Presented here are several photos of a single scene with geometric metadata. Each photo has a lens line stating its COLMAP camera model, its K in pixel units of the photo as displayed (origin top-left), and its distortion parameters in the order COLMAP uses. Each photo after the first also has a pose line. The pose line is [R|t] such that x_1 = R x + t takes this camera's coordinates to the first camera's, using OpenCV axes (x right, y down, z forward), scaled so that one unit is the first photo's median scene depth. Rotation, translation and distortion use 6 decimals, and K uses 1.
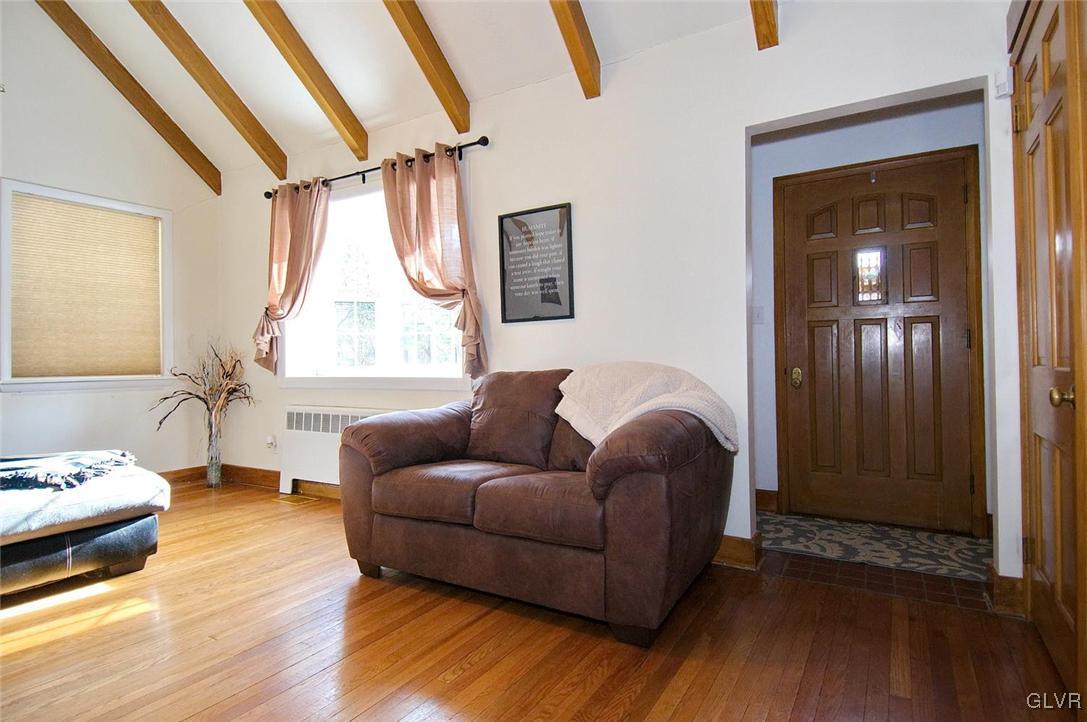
lens RADIAL K [[583.1, 0, 548.8], [0, 583.1, 351.0], [0, 0, 1]] dist [0.000137, -0.000012]
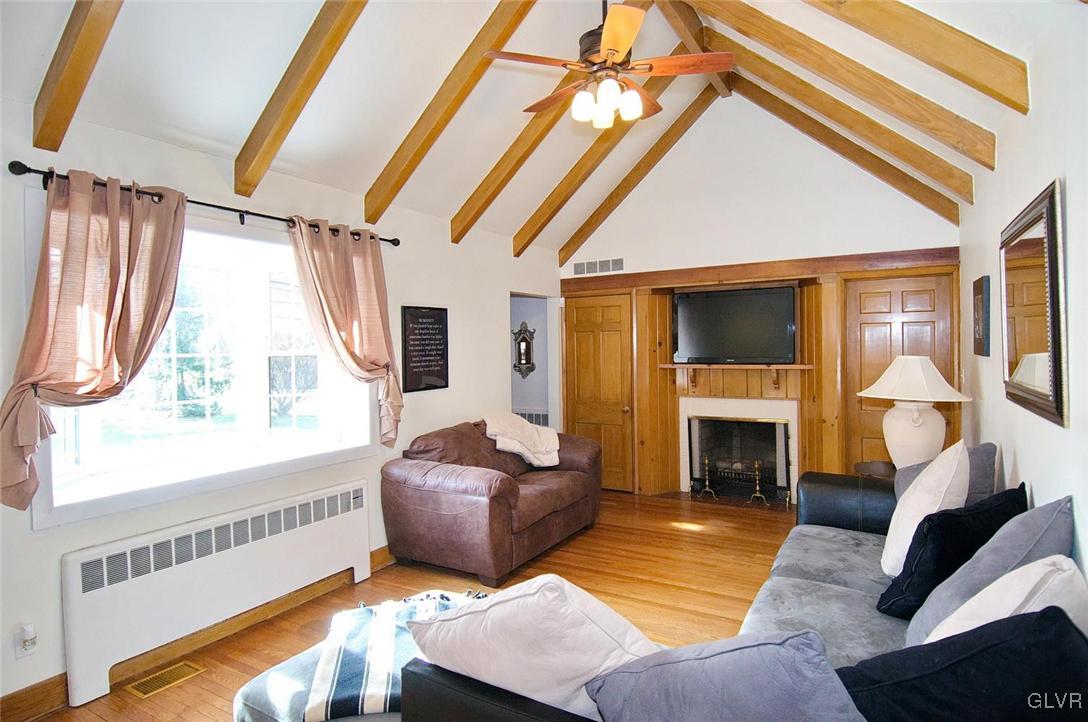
lens RADIAL K [[583.6, 0, 548.5], [0, 583.6, 358.0], [0, 0, 1]] dist [0.000137, -0.000012]
pose [[-0.010762, -0.001234, 0.999941, -1.290126], [0.014079, 0.999900, 0.001386, -0.115331], [-0.999843, 0.014093, -0.010744, 0.683702]]
